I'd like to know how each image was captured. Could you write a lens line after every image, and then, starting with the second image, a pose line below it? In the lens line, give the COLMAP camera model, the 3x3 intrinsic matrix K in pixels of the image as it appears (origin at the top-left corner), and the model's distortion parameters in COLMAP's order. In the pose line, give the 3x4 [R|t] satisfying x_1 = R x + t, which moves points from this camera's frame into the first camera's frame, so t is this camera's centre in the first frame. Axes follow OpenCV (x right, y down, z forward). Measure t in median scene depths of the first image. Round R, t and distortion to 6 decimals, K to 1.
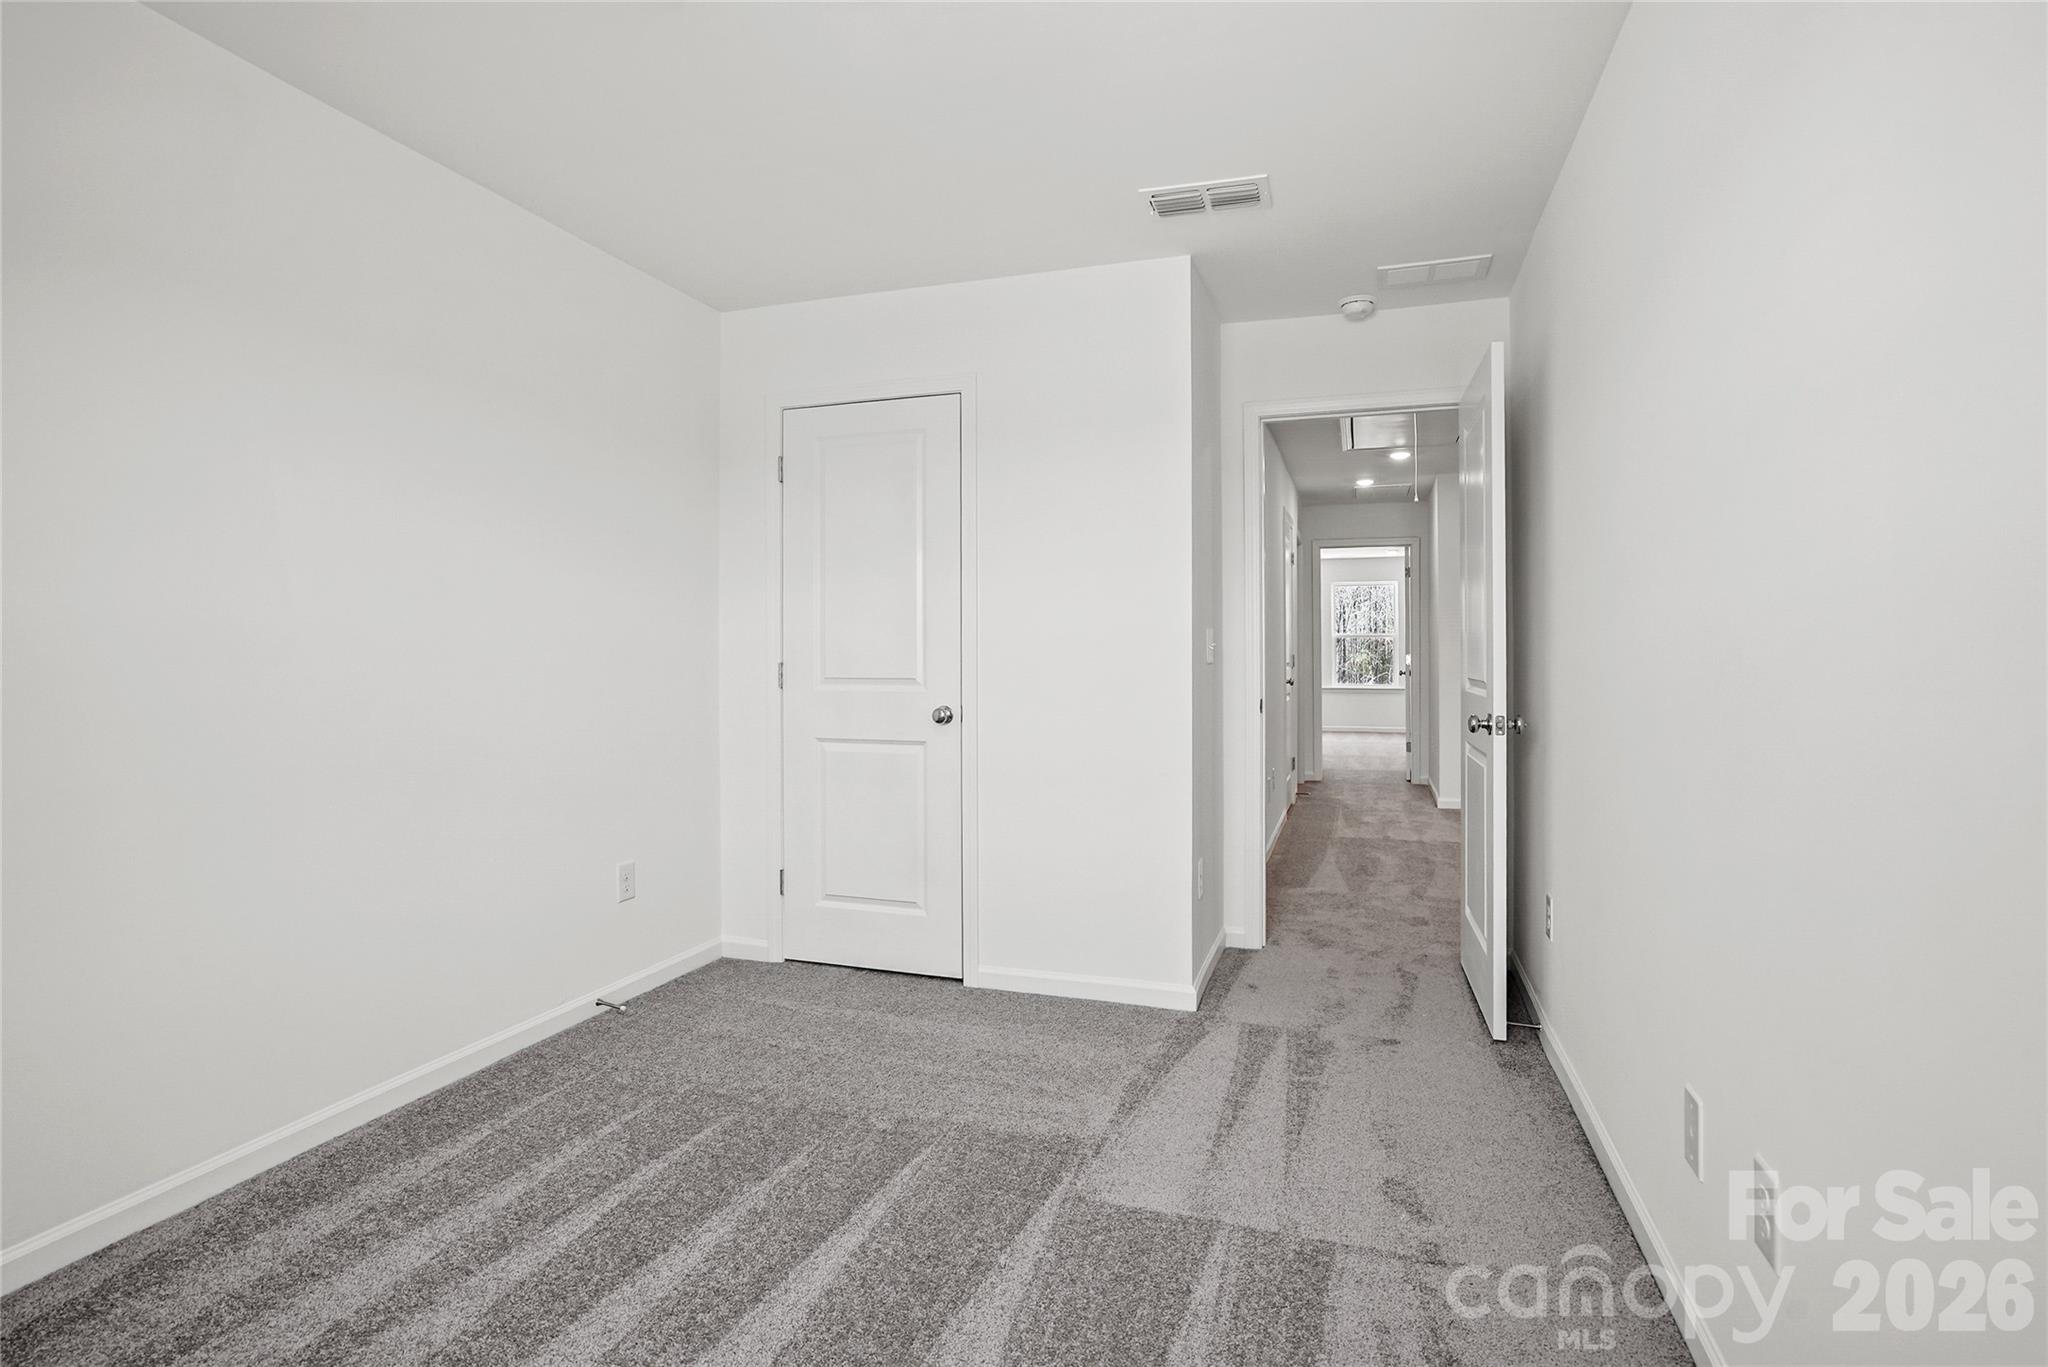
lens RADIAL K [[1001.0, 0, 1012.3], [0, 1001.0, 659.1], [0, 0, 1]] dist [0.000110, 0.000509]
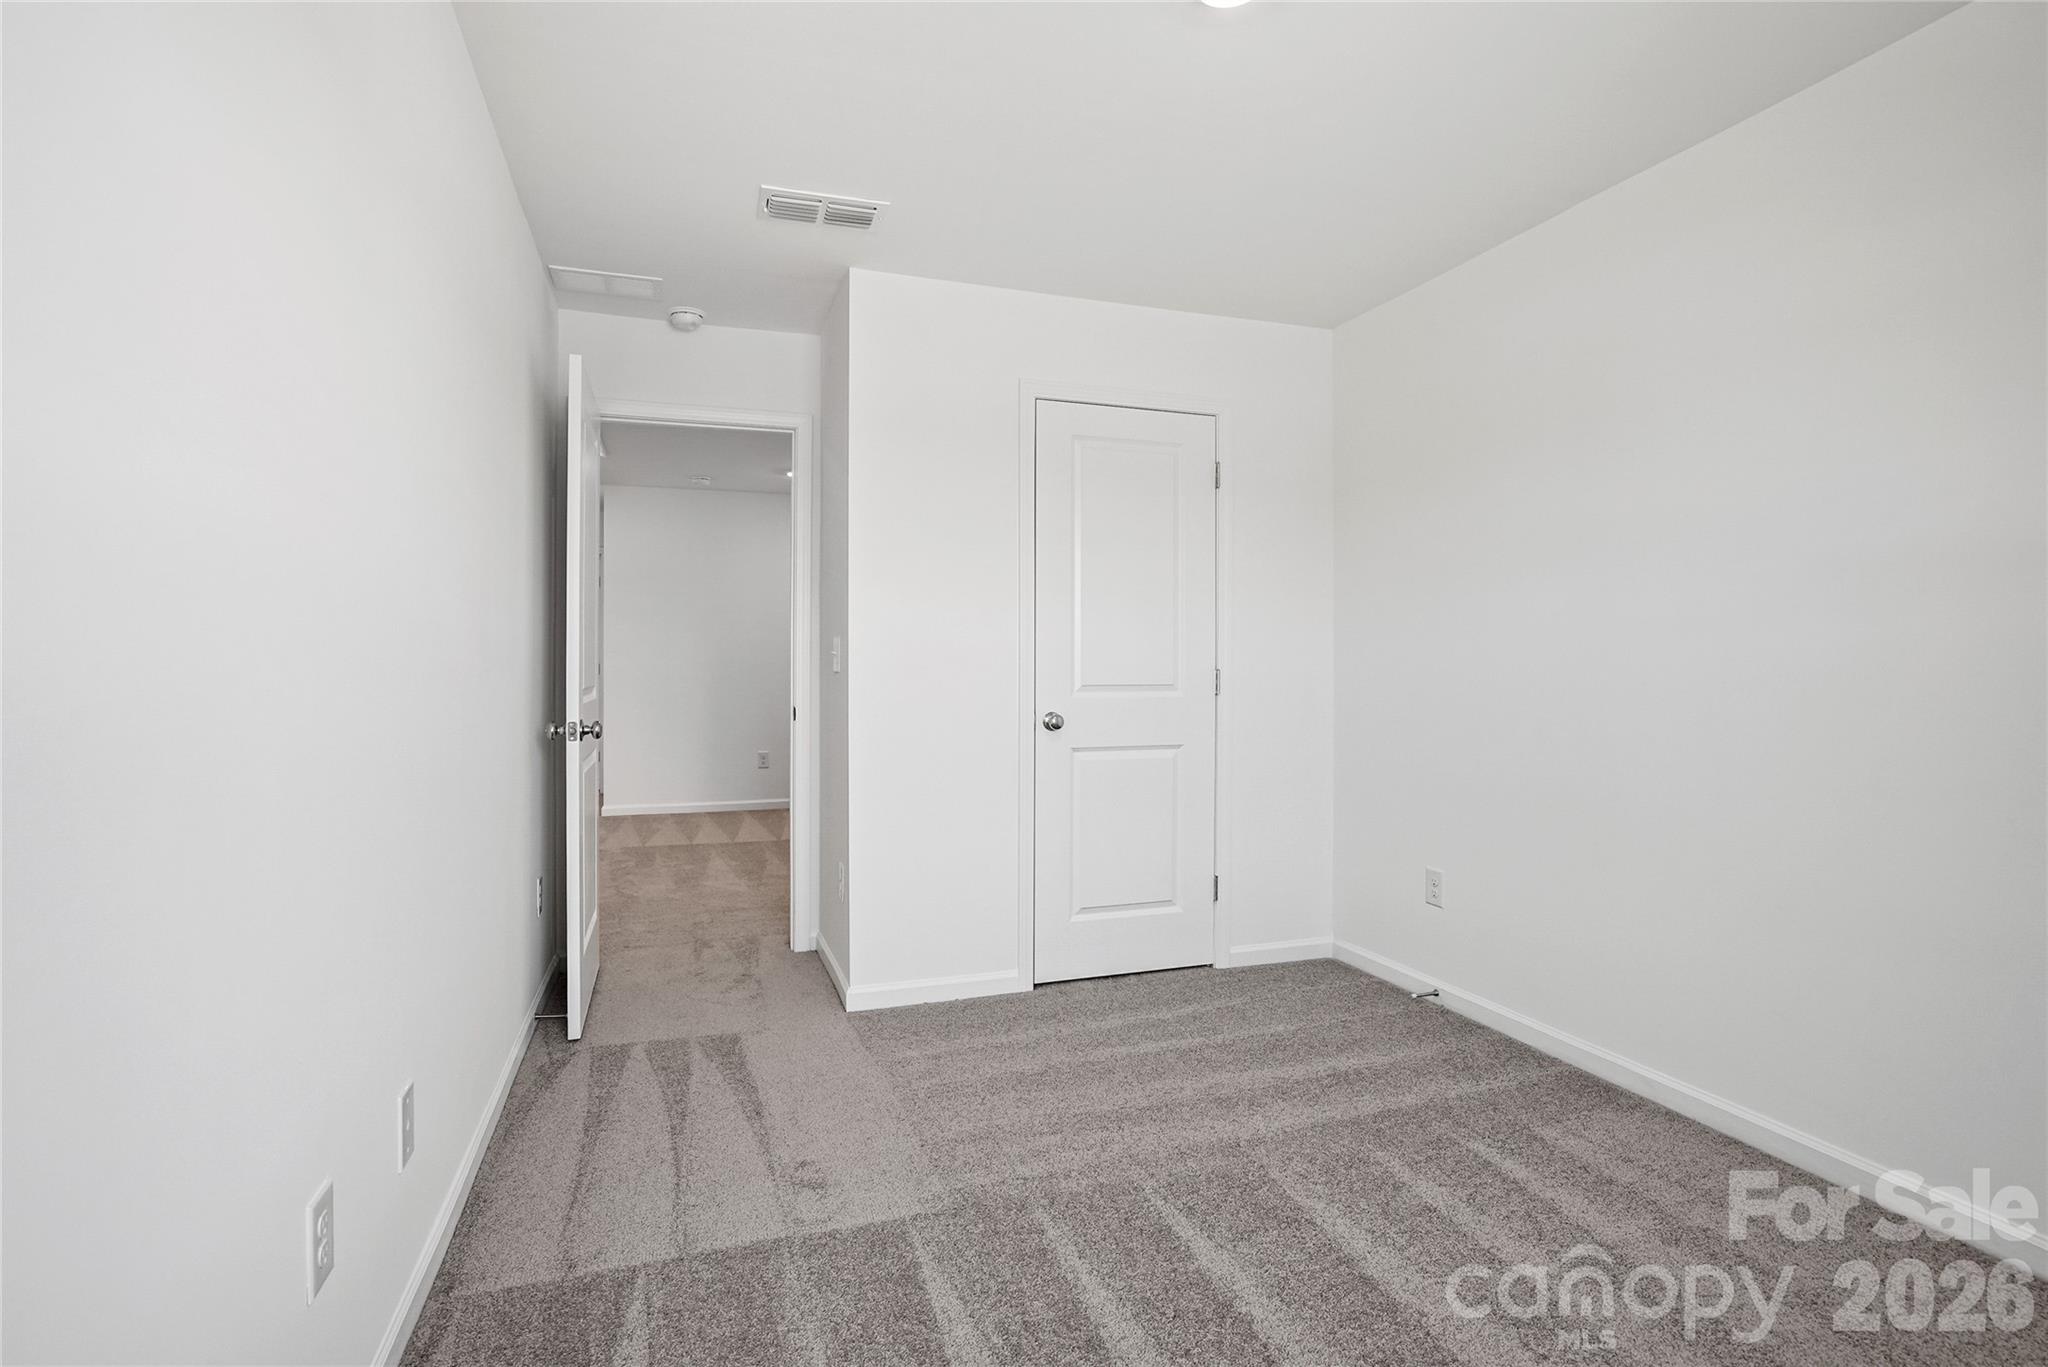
lens RADIAL K [[1001.0, 0, 1012.3], [0, 1001.0, 659.1], [0, 0, 1]] dist [0.000110, 0.000509]
pose [[0.790766, -0.007795, 0.612068, -0.713297], [0.012678, 0.999913, -0.003645, -0.003453], [-0.611987, 0.010642, 0.790796, 0.230532]]
